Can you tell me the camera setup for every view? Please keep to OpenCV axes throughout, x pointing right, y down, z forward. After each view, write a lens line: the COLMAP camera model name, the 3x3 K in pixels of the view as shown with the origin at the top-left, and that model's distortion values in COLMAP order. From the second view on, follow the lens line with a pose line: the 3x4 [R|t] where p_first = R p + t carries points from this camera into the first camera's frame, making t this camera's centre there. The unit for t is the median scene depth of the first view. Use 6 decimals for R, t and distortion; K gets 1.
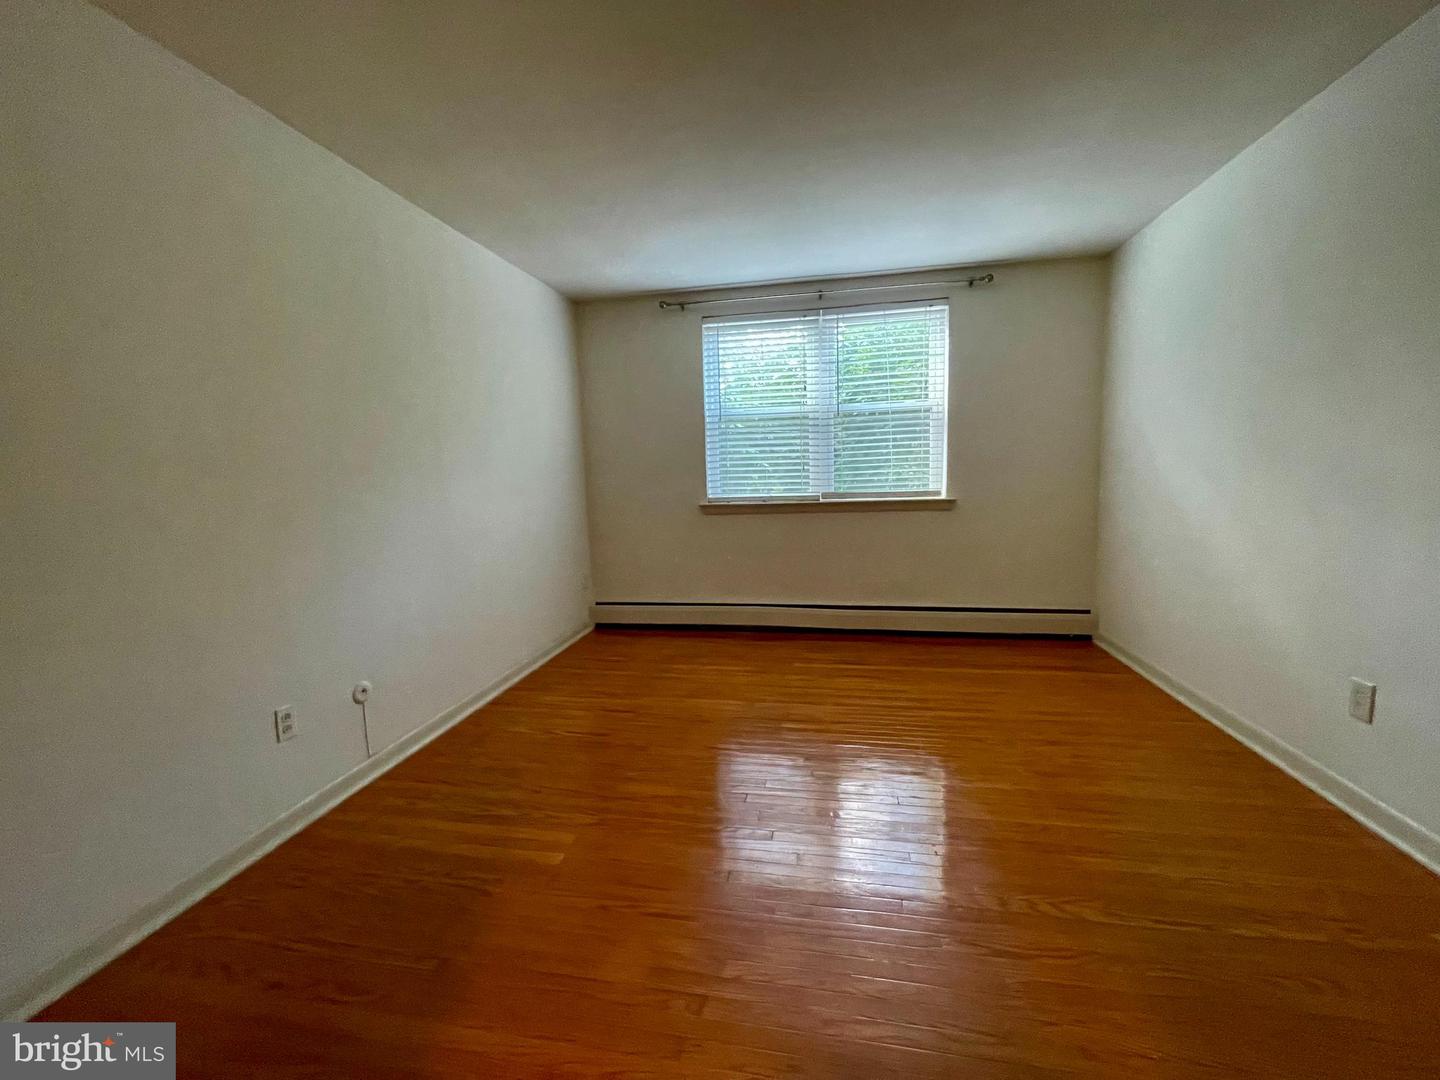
lens RADIAL K [[659.7, 0, 718.9], [0, 659.7, 534.4], [0, 0, 1]] dist [0.002770, 0.000166]
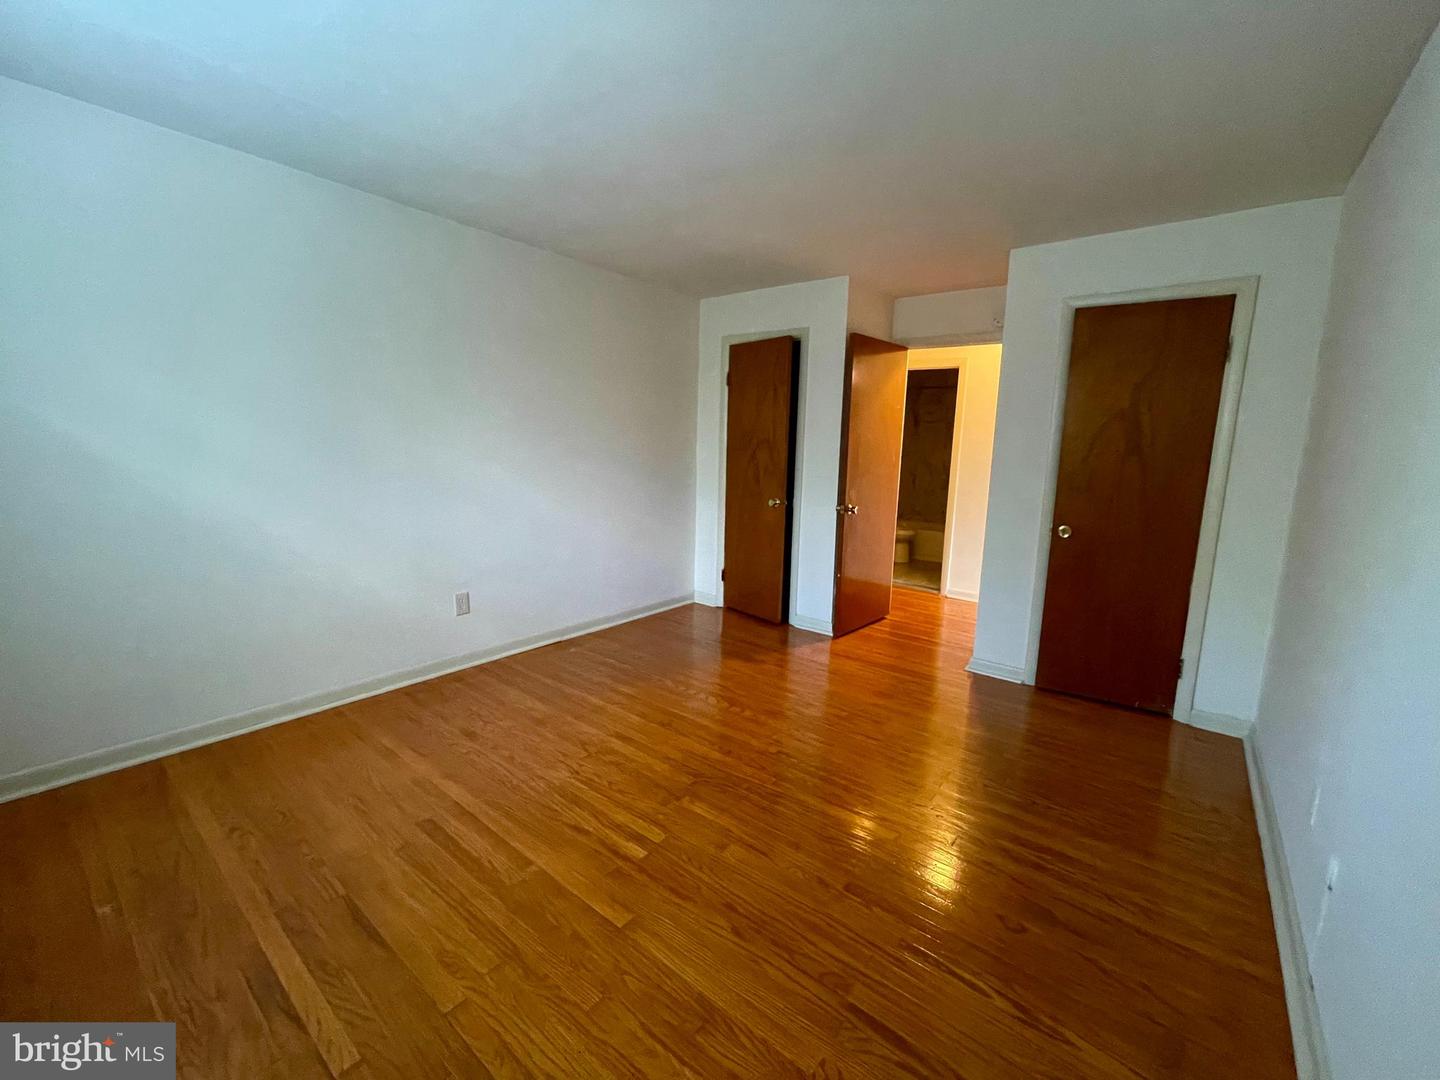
lens RADIAL K [[587.6, 0, 716.7], [0, 587.6, 539.6], [0, 0, 1]] dist [0.019244, 0.000239]
pose [[-0.898570, -0.063629, 0.434192, -0.270277], [0.034268, 0.976237, 0.213981, -0.202212], [-0.437490, 0.207156, -0.875037, 1.761944]]
